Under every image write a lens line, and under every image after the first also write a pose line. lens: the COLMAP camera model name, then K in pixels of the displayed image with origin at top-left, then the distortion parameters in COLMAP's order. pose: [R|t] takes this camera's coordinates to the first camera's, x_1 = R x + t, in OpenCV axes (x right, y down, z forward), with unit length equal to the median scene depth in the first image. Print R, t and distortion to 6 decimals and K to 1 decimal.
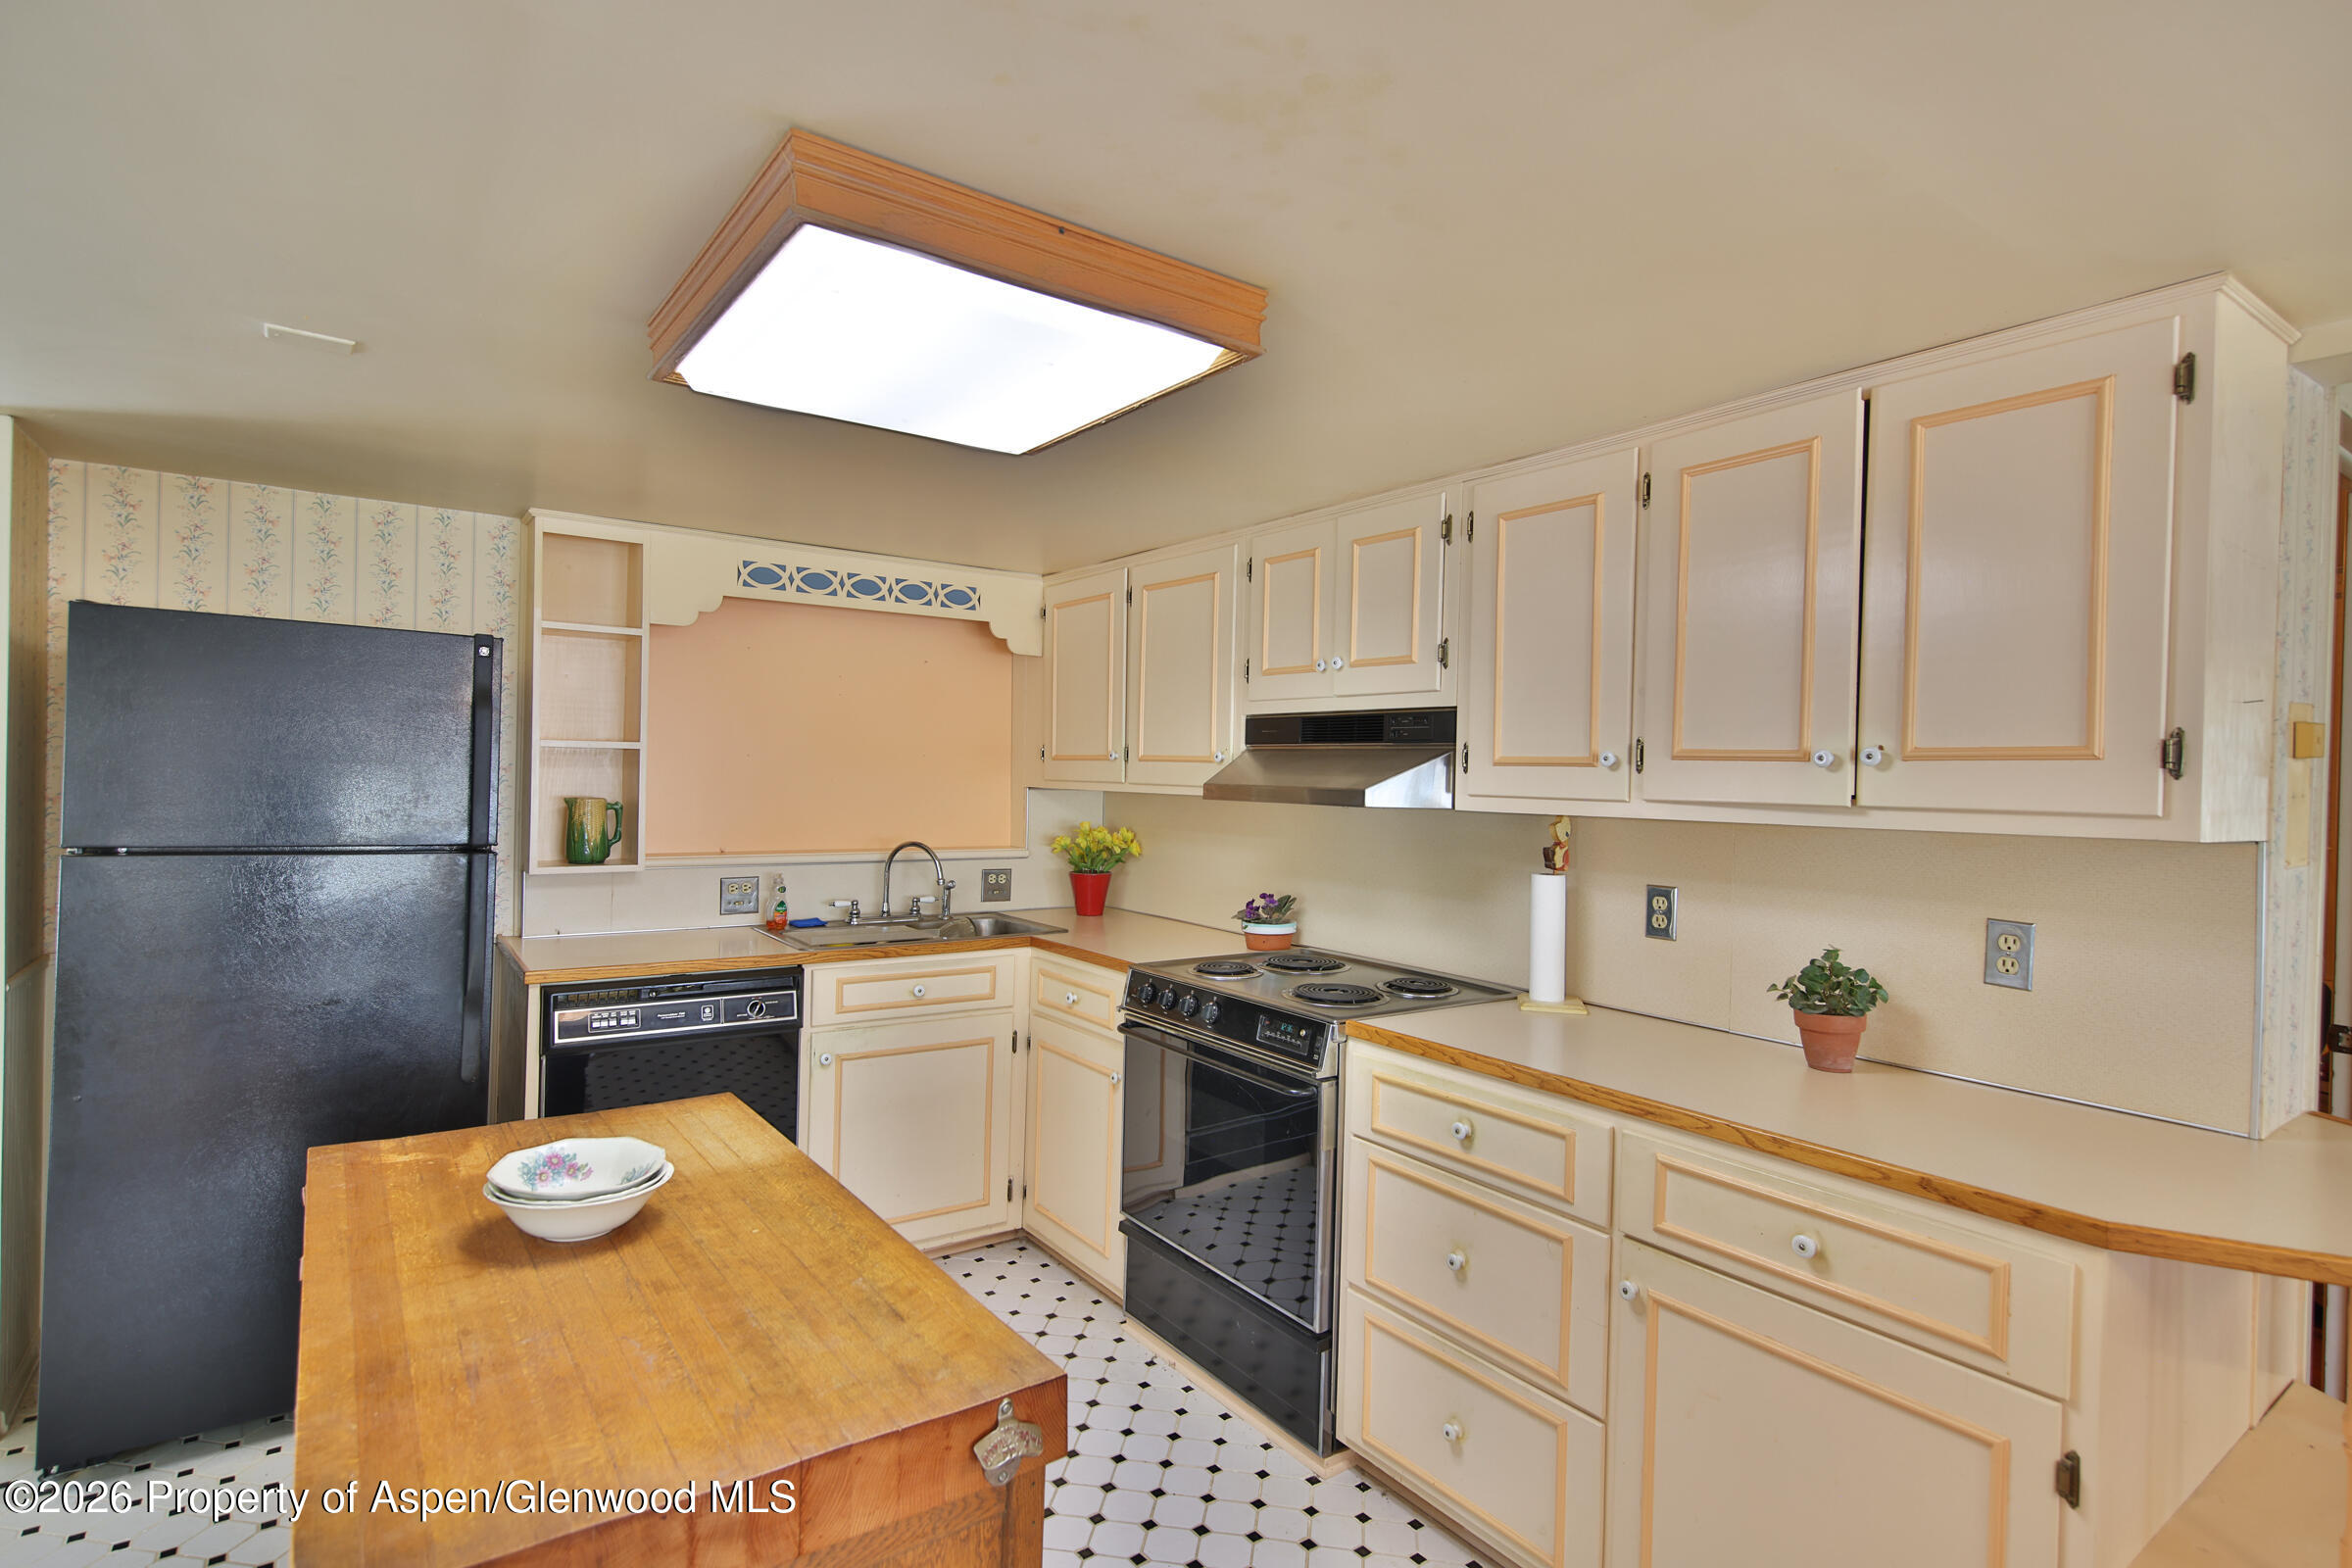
lens RADIAL K [[1174.6, 0, 1176.0], [0, 1174.6, 784.0], [0, 0, 1]] dist [0.017771, 0.000184]
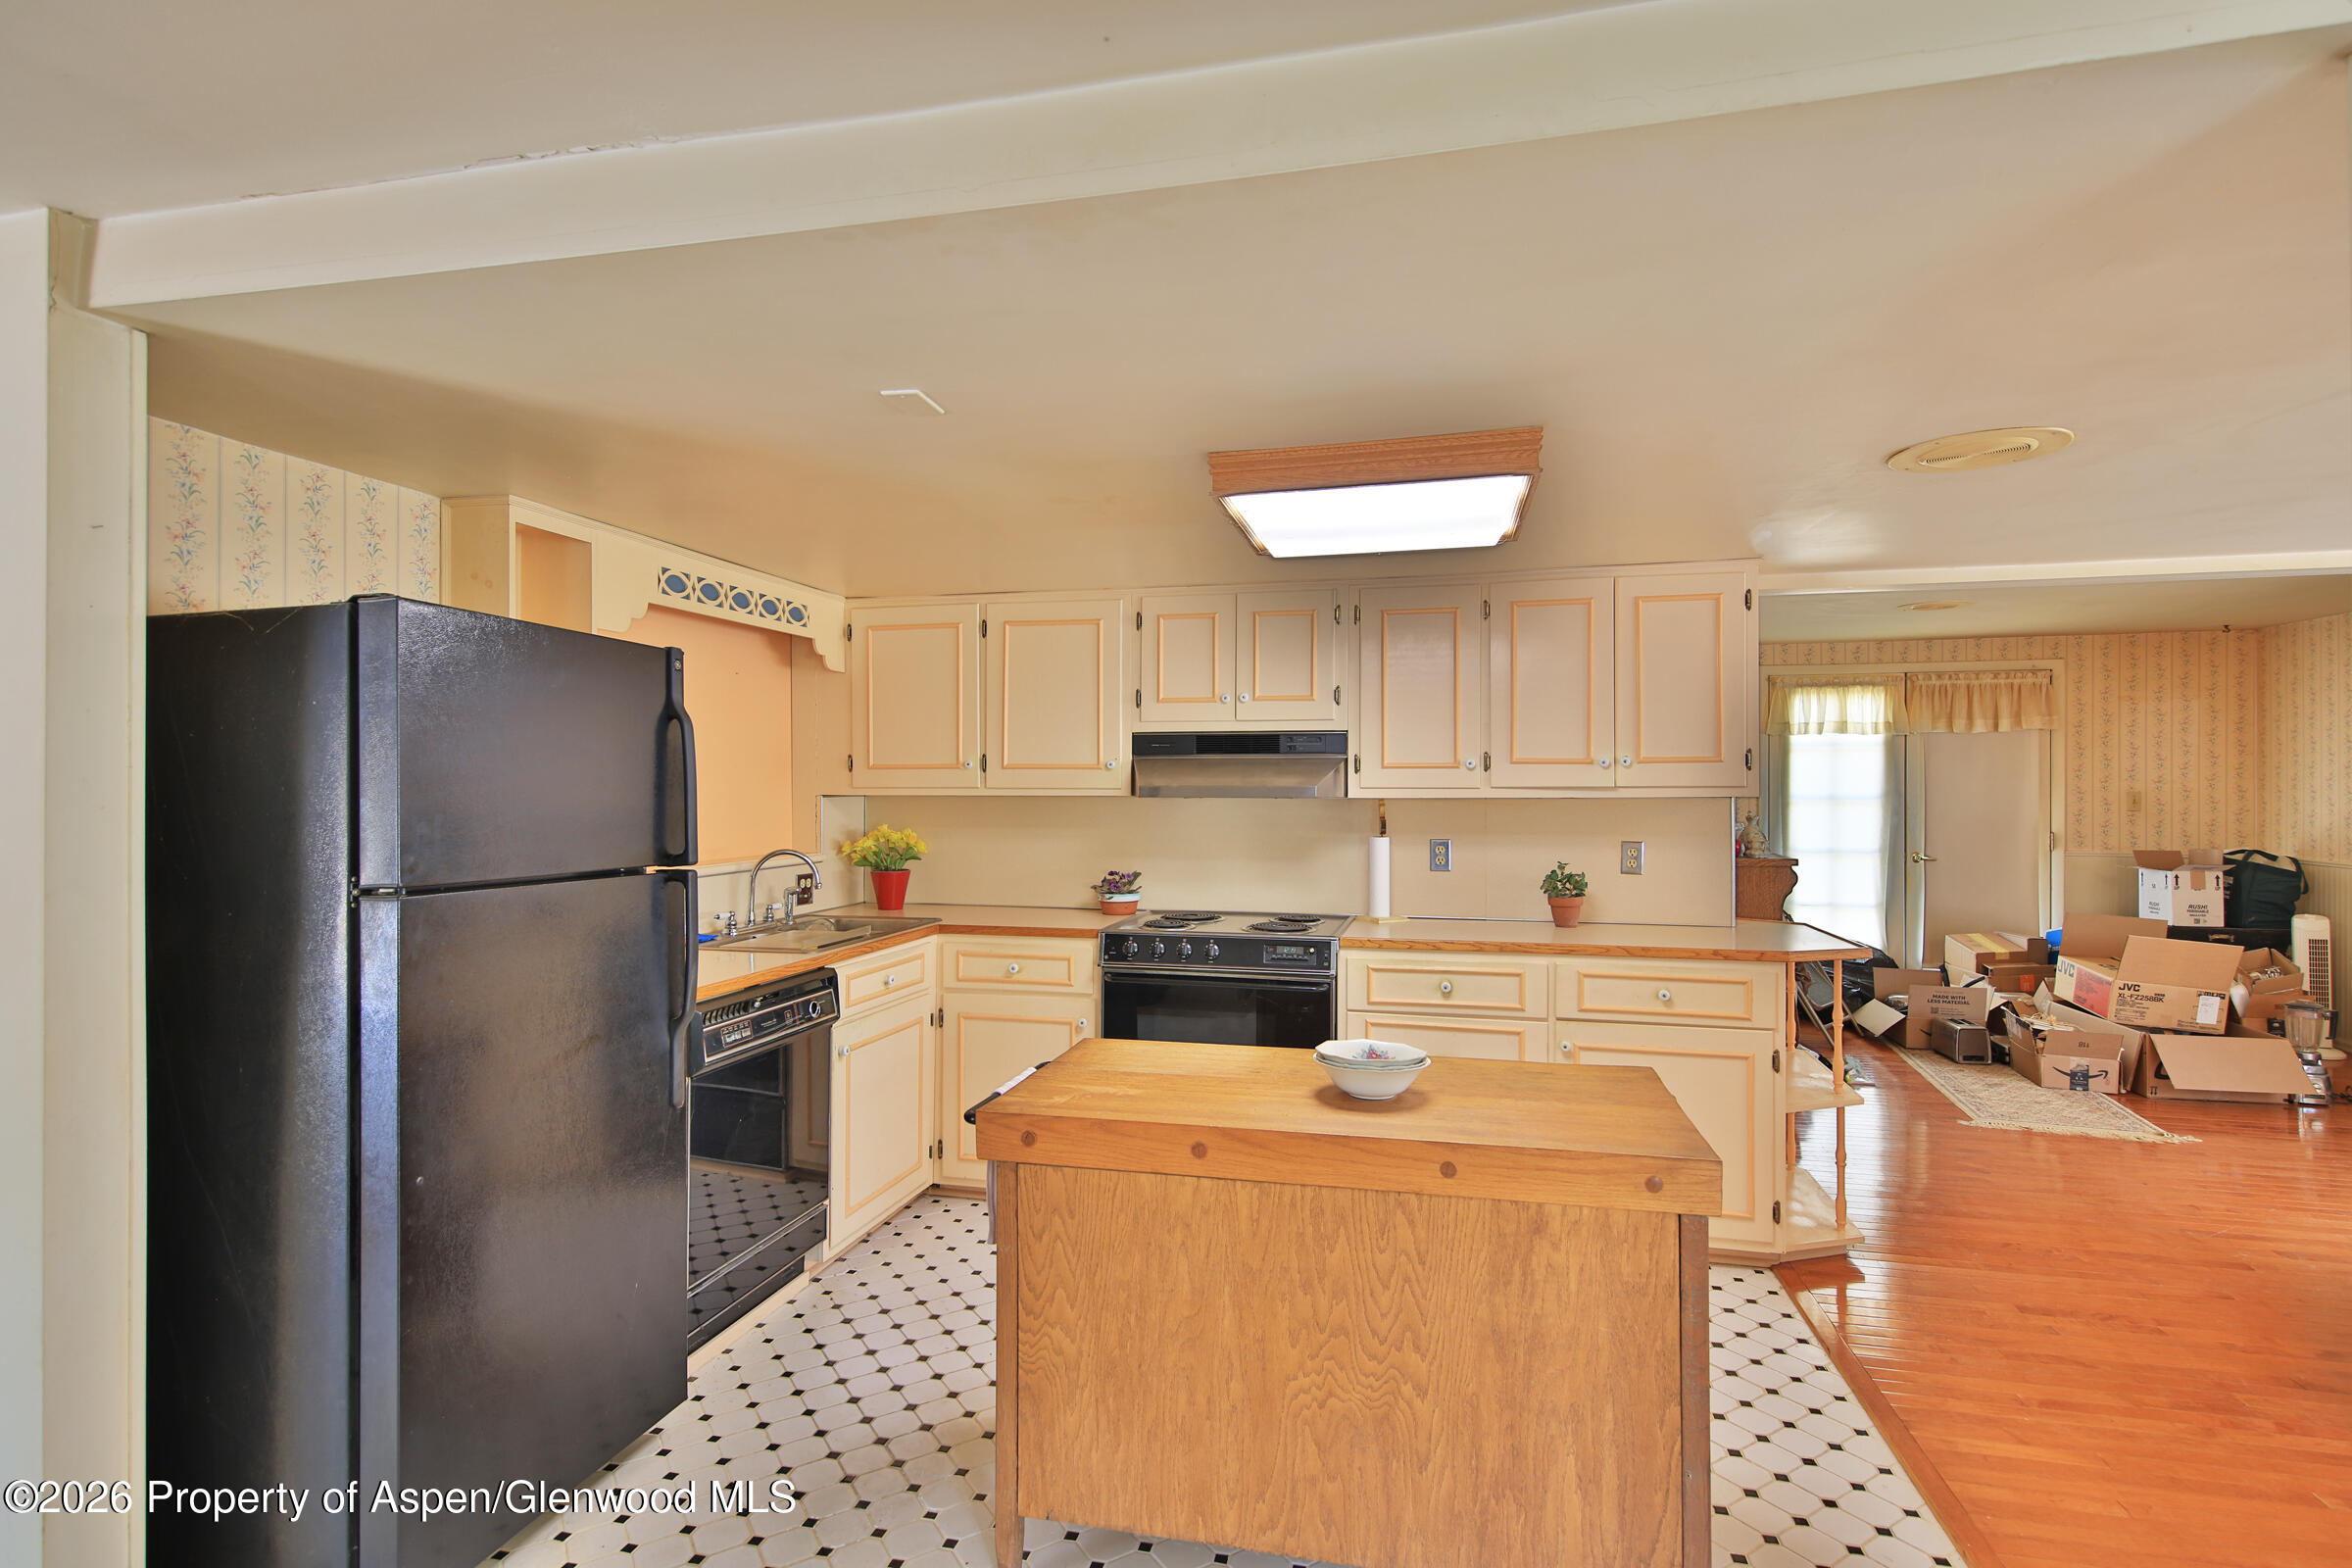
lens RADIAL K [[1156.3, 0, 1176.0], [0, 1156.3, 784.0], [0, 0, 1]] dist [0.017523, -0.000341]
pose [[0.754381, -0.021450, 0.656086, -0.735853], [0.022998, 0.999716, 0.006241, -0.008451], [-0.656034, 0.010380, 0.754660, 0.005883]]
